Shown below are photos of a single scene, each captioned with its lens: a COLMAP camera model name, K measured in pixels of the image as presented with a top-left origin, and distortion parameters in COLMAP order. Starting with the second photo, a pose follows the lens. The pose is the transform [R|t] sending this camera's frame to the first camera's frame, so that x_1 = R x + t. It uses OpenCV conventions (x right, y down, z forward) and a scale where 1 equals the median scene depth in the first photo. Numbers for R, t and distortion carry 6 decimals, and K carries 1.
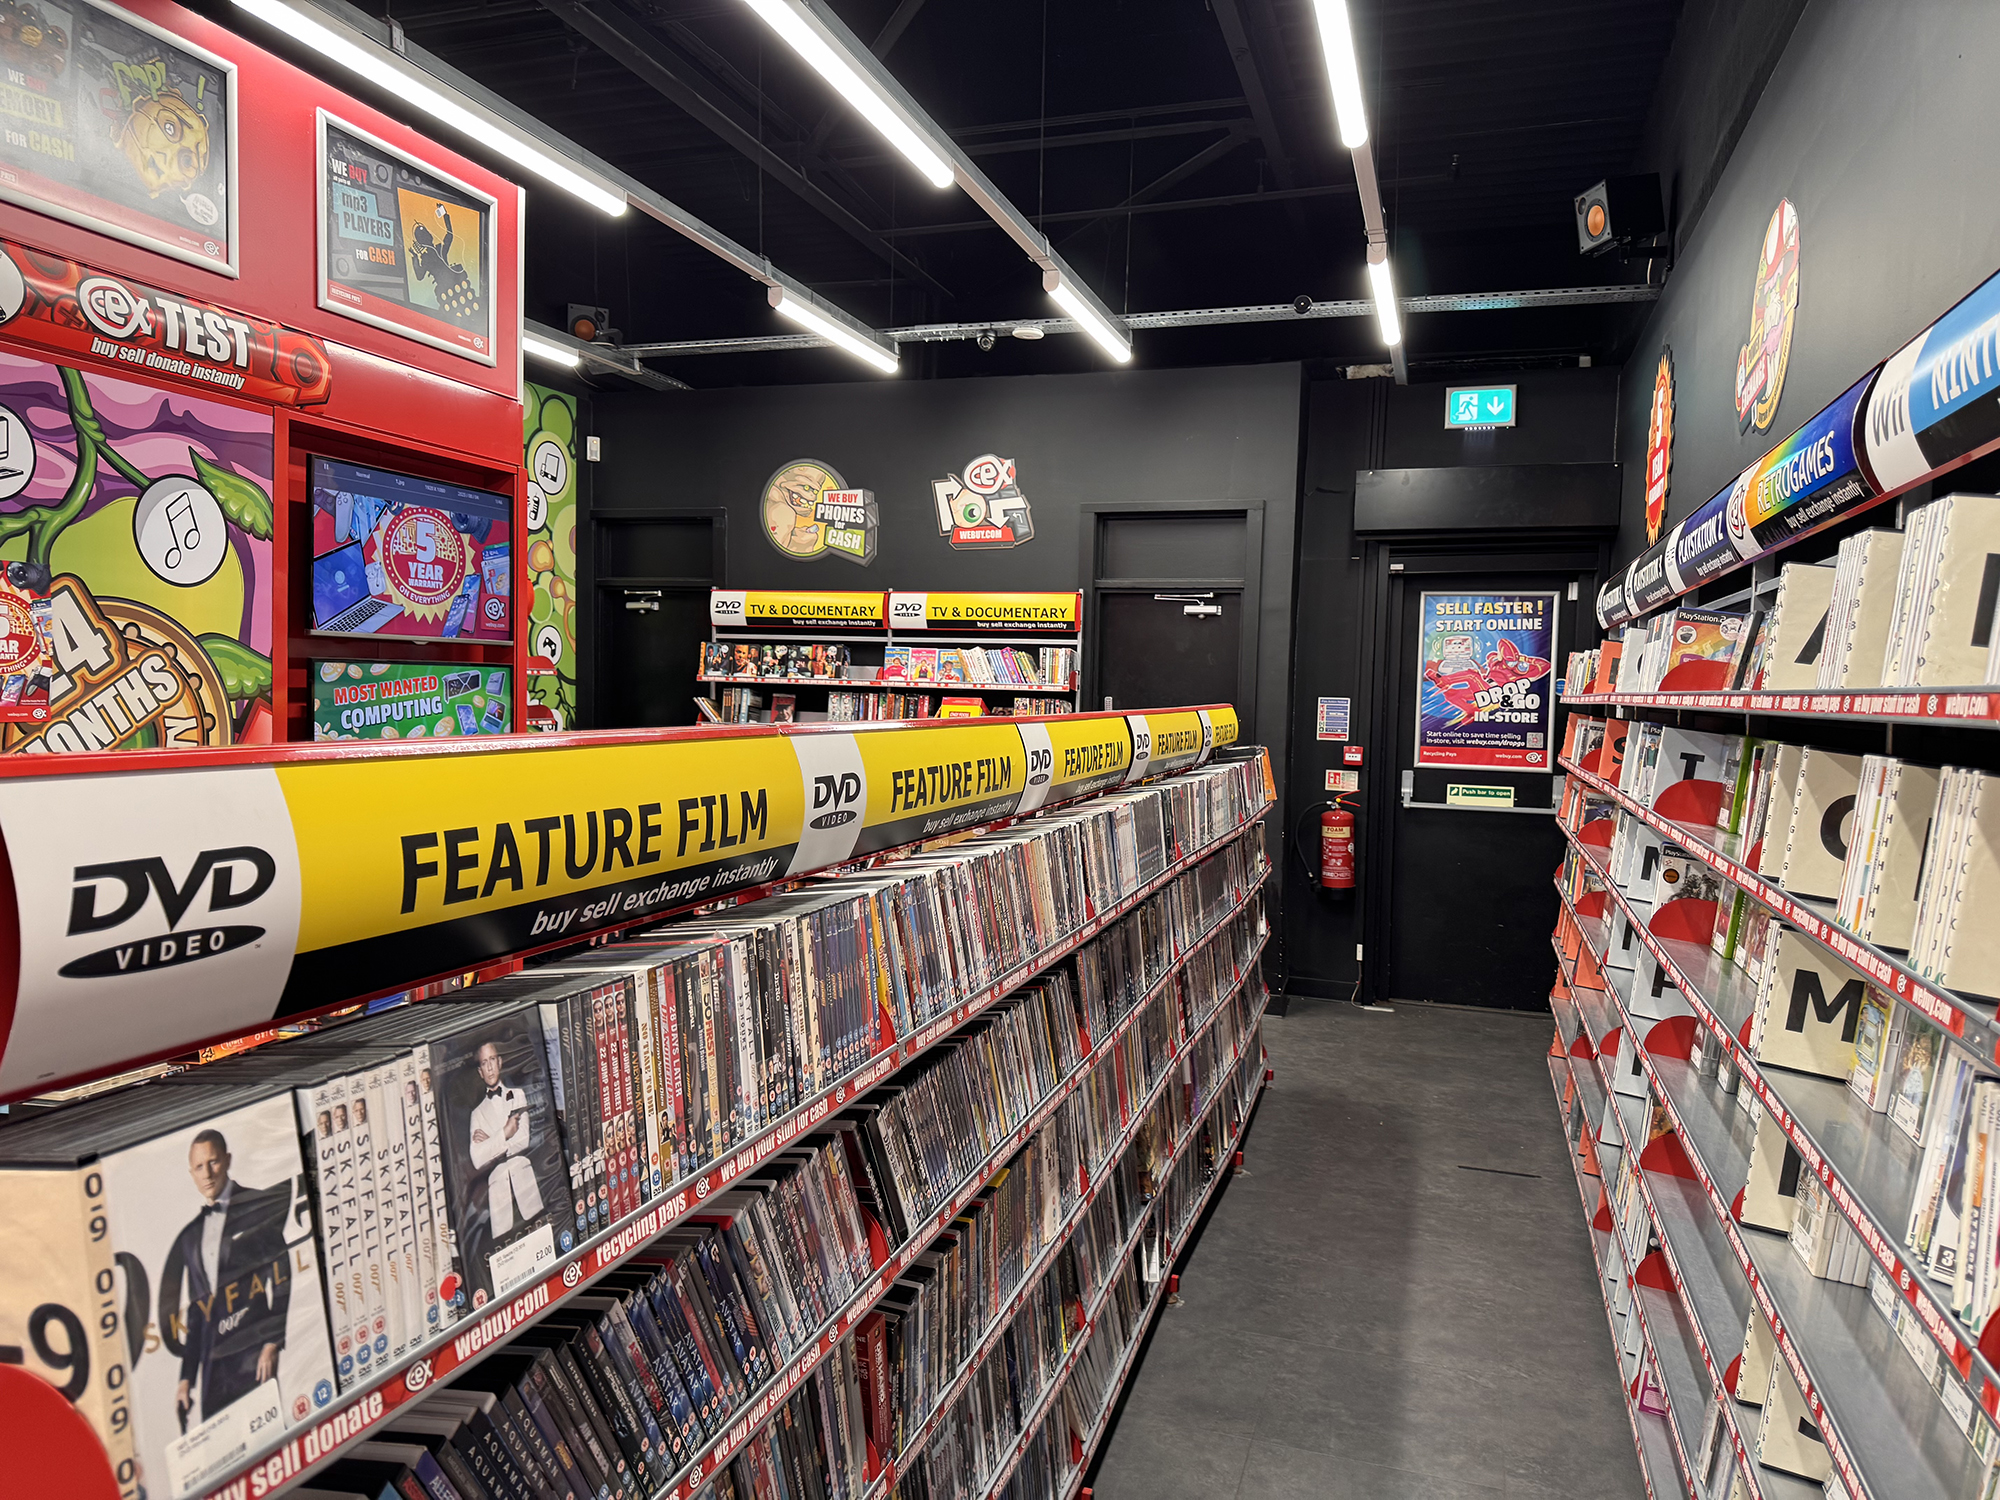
lens RADIAL K [[1392.9, 0, 1000.0], [0, 1392.9, 750.0], [0, 0, 1]] dist [0.206363, -0.394976]
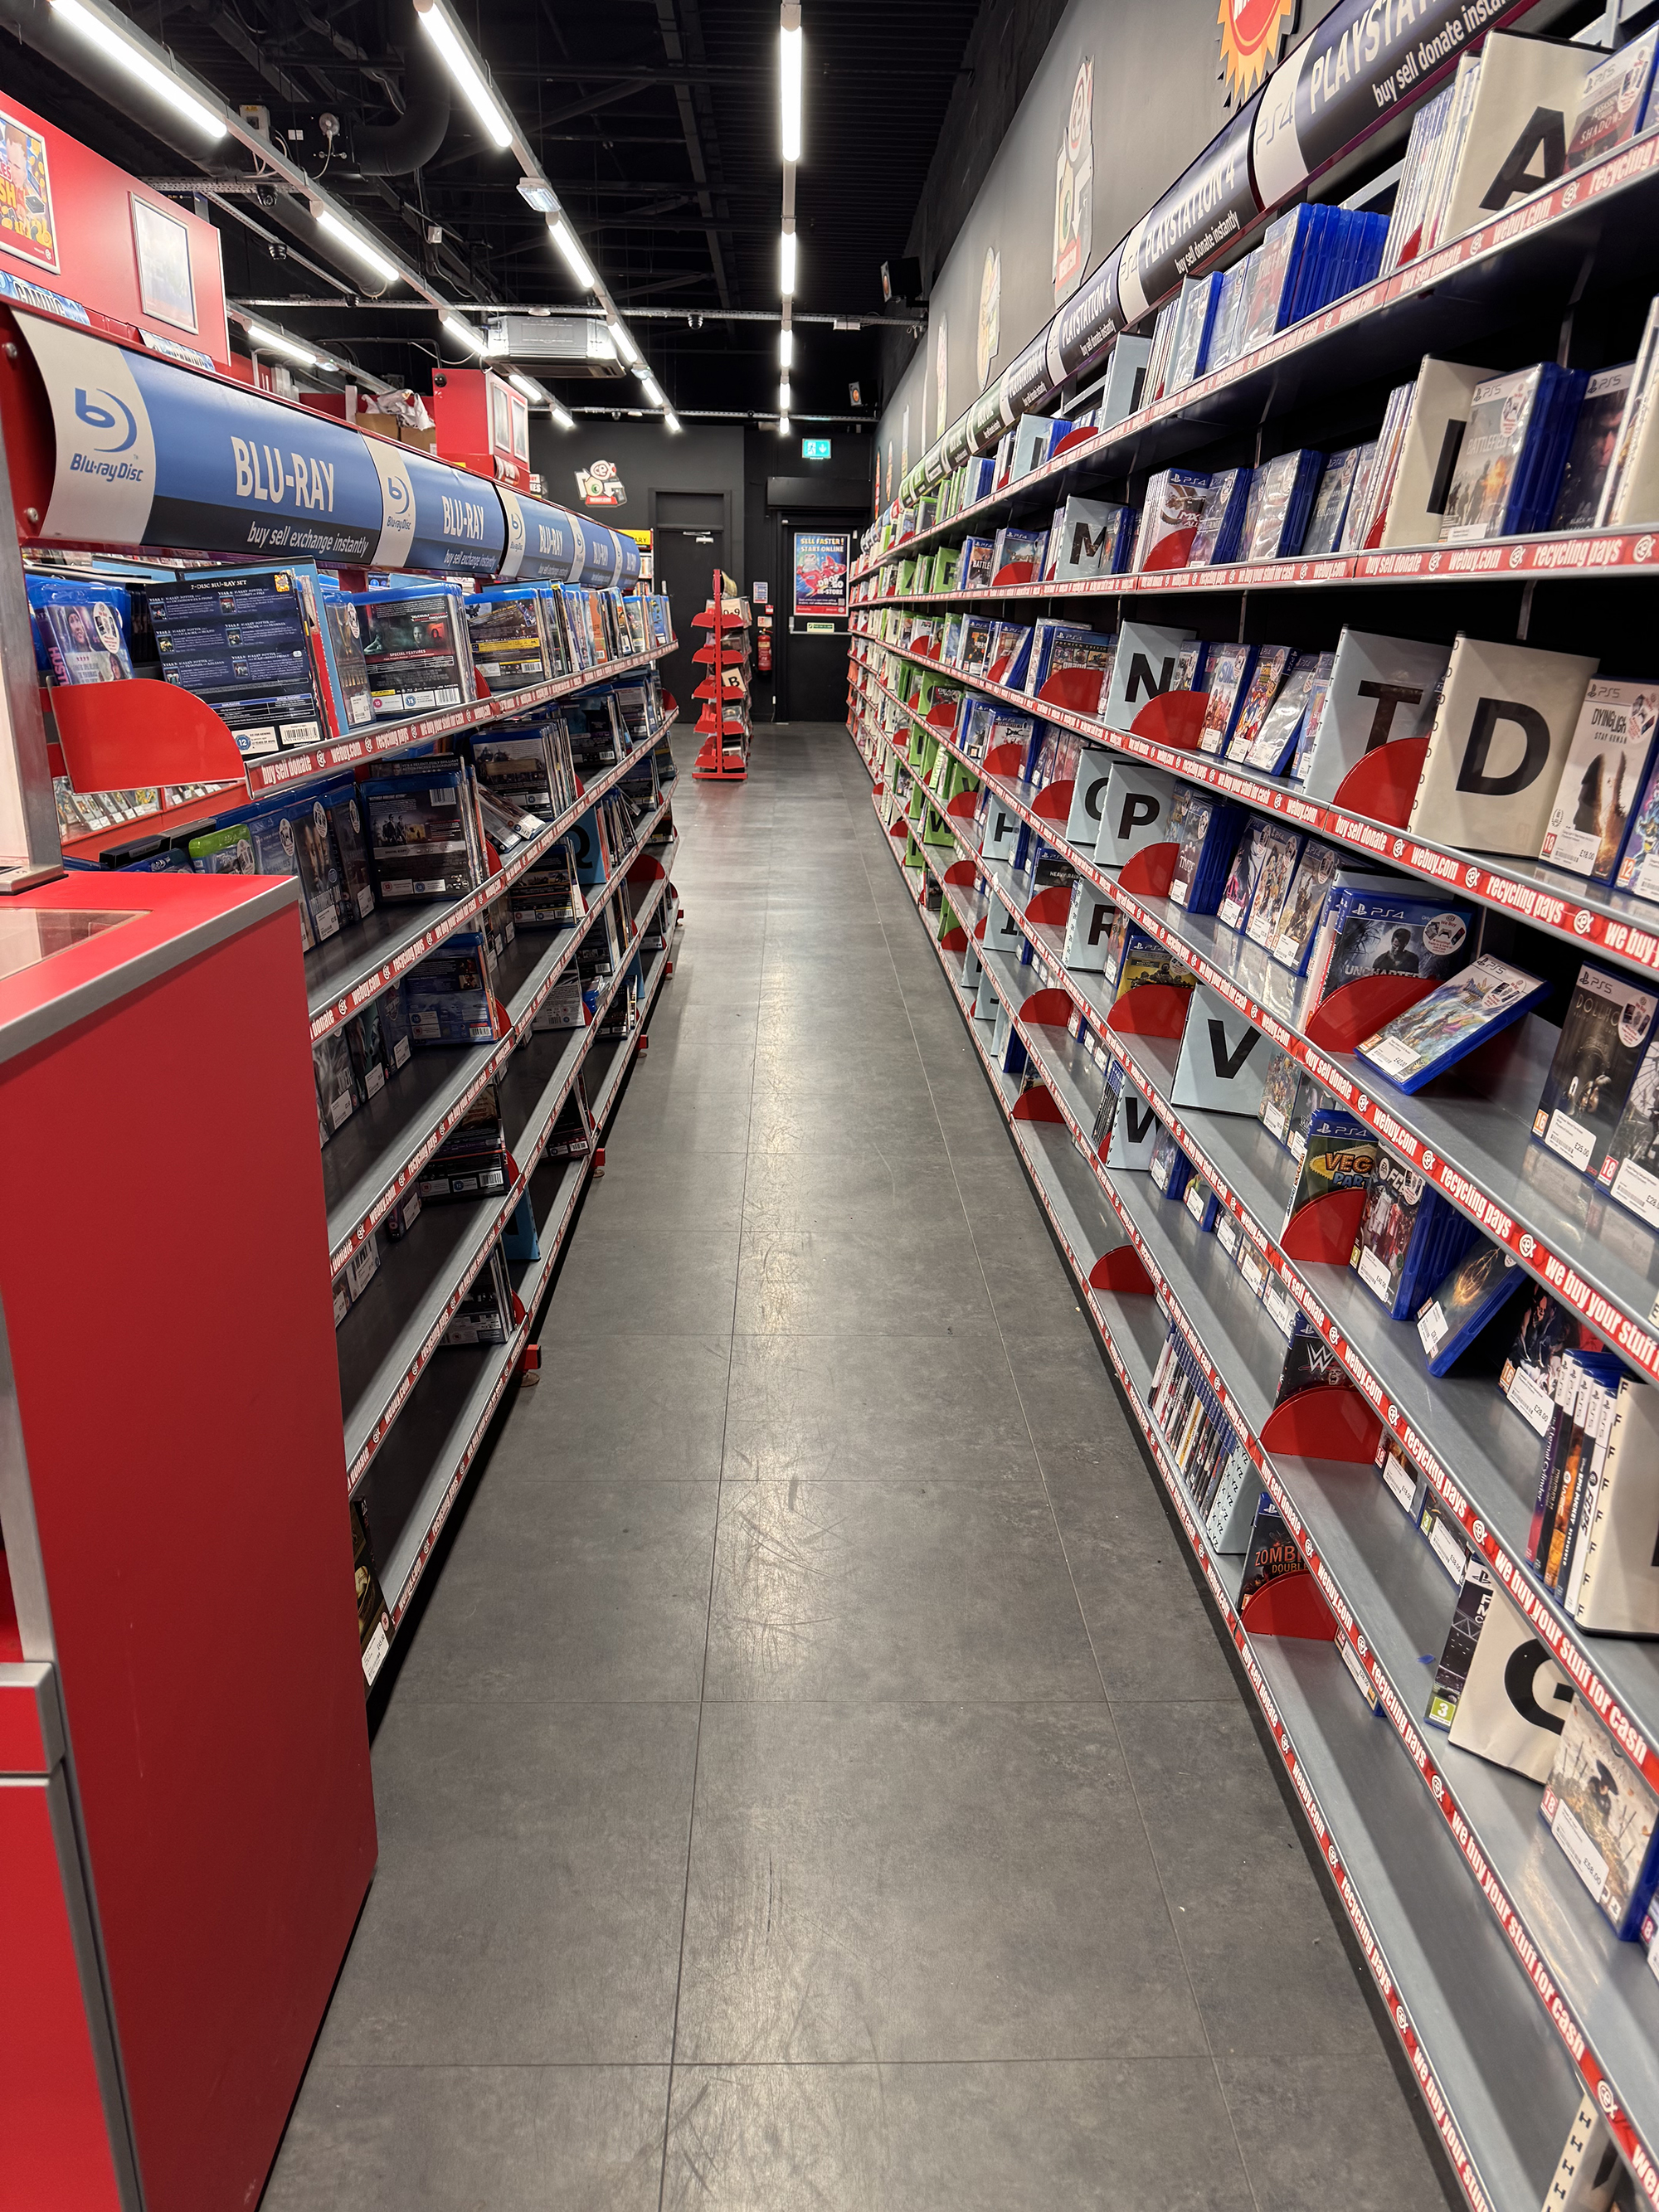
lens RADIAL K [[1540.7, 0, 829.5], [0, 1540.7, 1106.0], [0, 0, 1]] dist [0.206363, -0.394976]
pose [[0.945740, -0.102960, 0.308182, -0.535501], [0.019340, 0.964624, 0.262920, 0.116226], [-0.324349, -0.242693, 0.914274, -1.588974]]
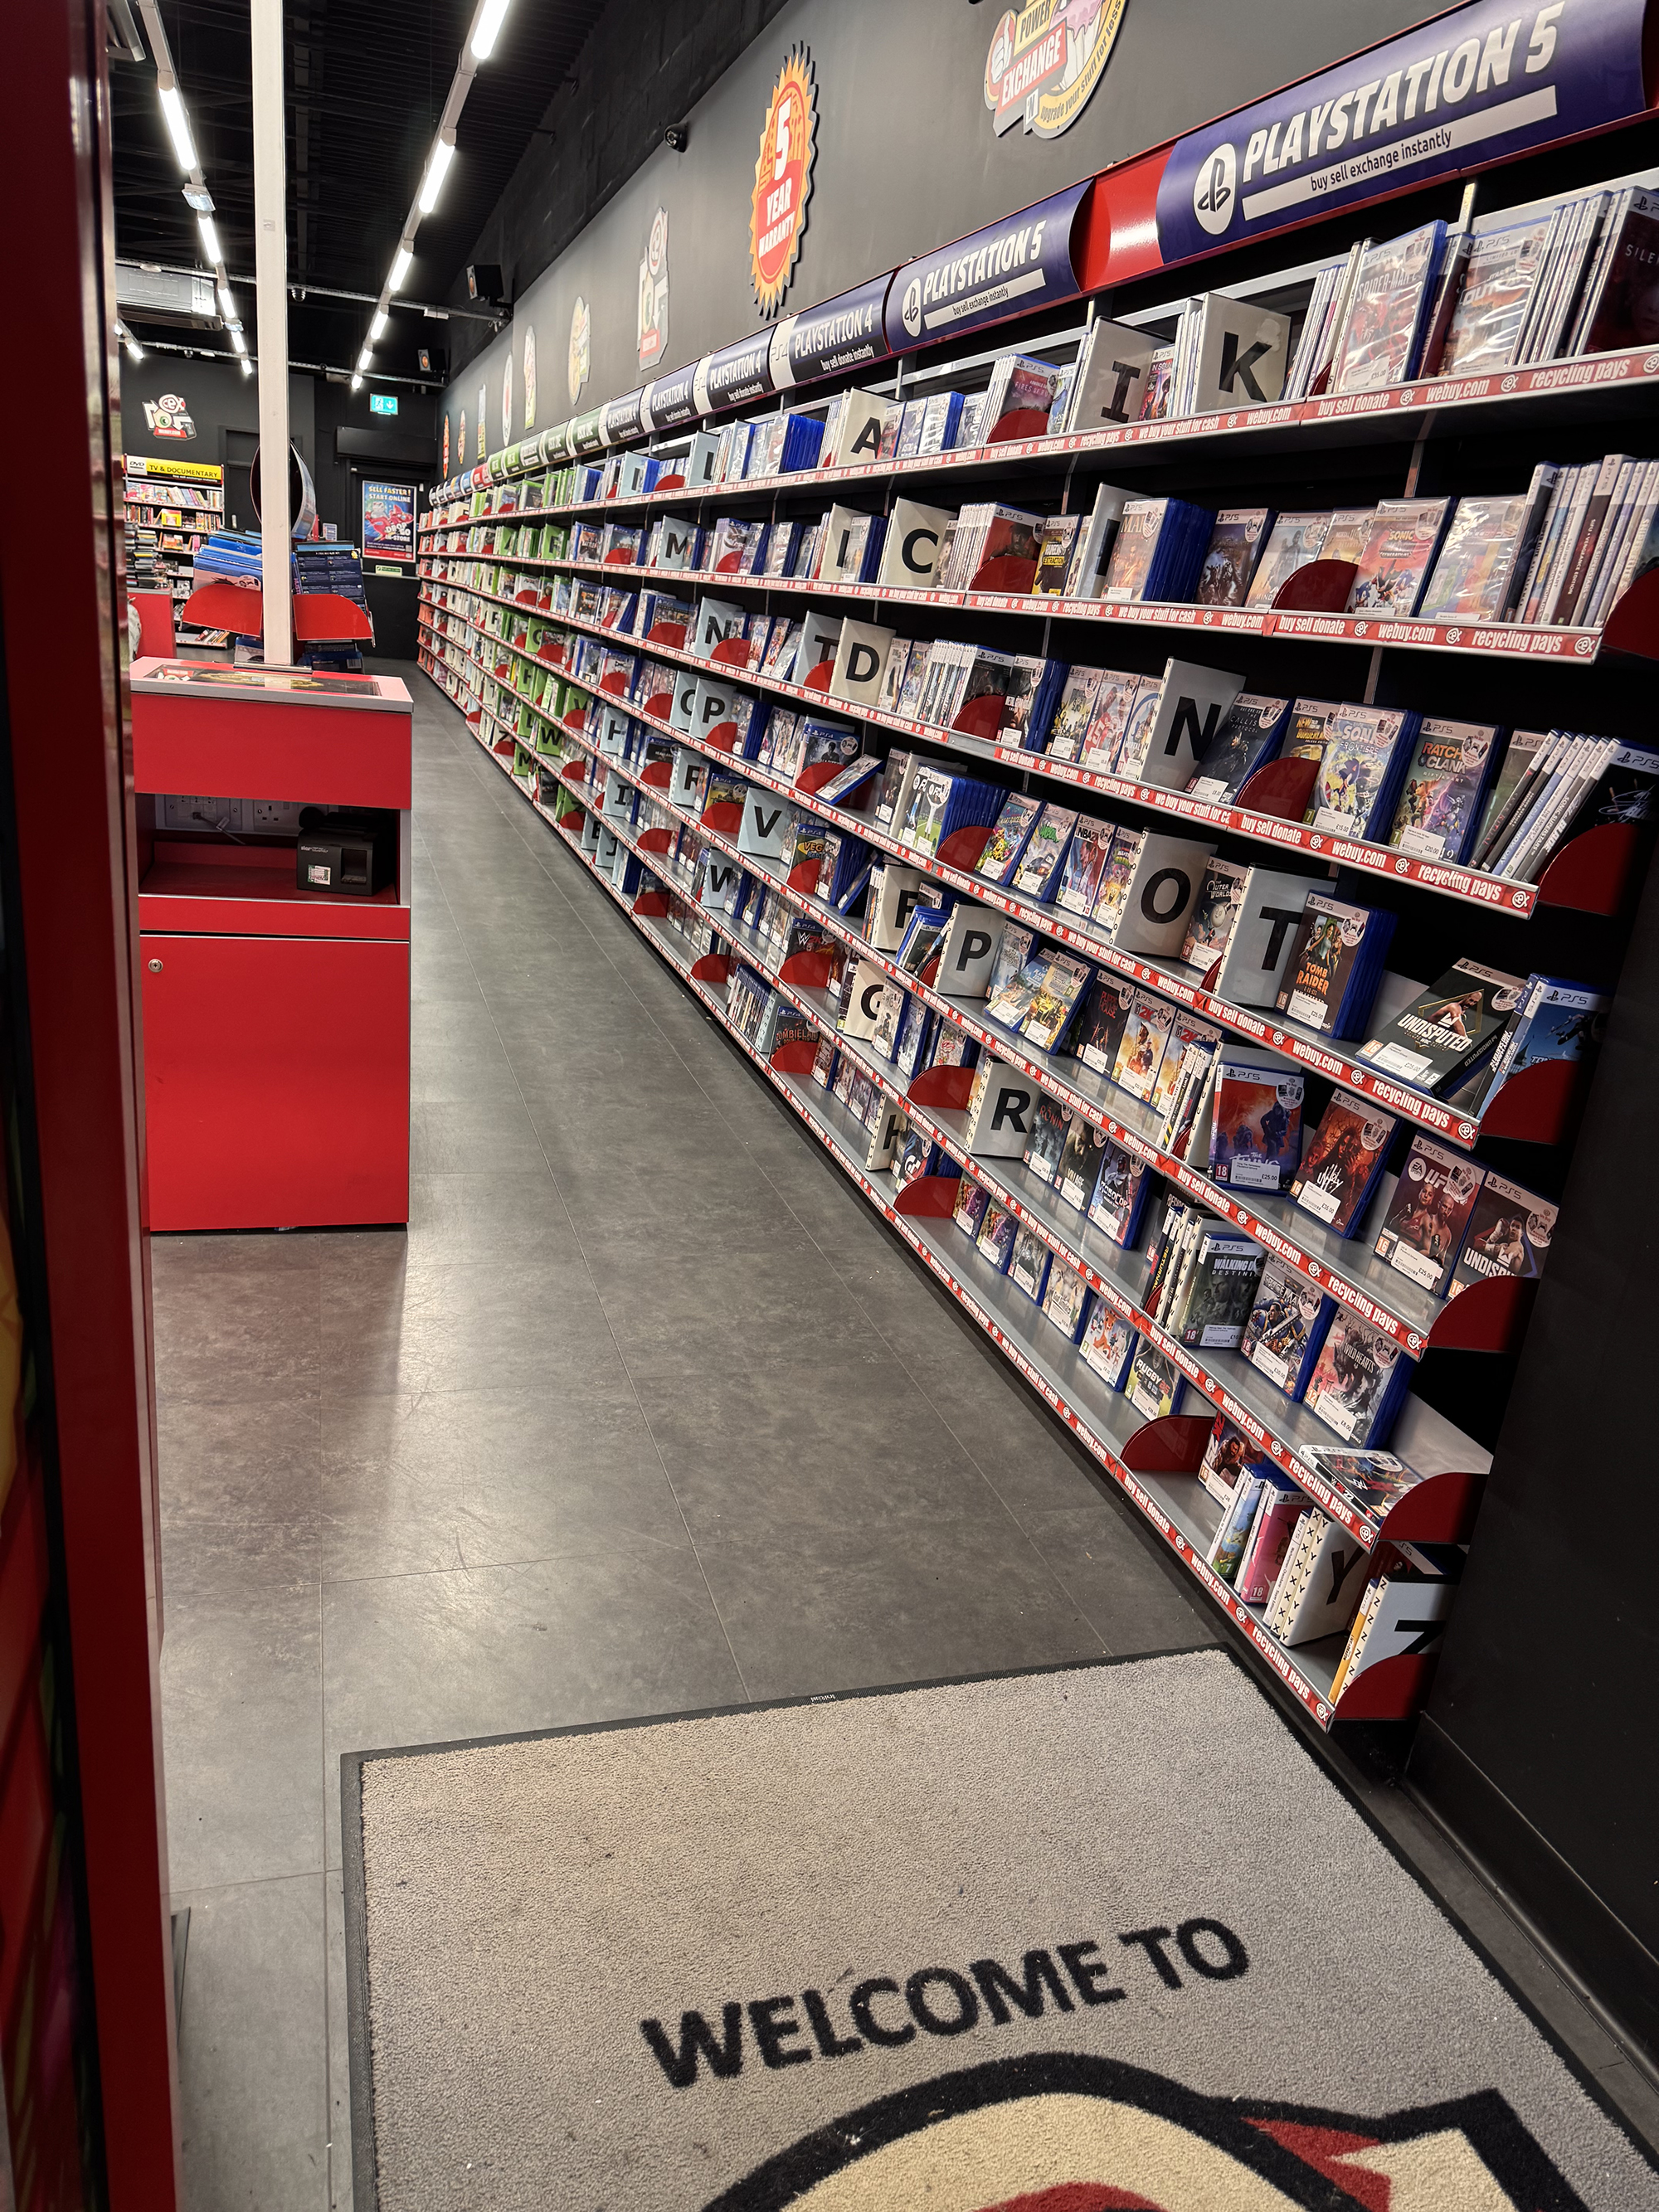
lens RADIAL K [[1625.6, 0, 828.3], [0, 1625.6, 1159.5], [0, 0, 1]] dist [0.067697, -0.117431]
pose [[0.819753, -0.132418, 0.557198, -0.776863], [-0.047942, 0.953623, 0.297160, 0.125629], [-0.570707, -0.270311, 0.775387, -1.968454]]
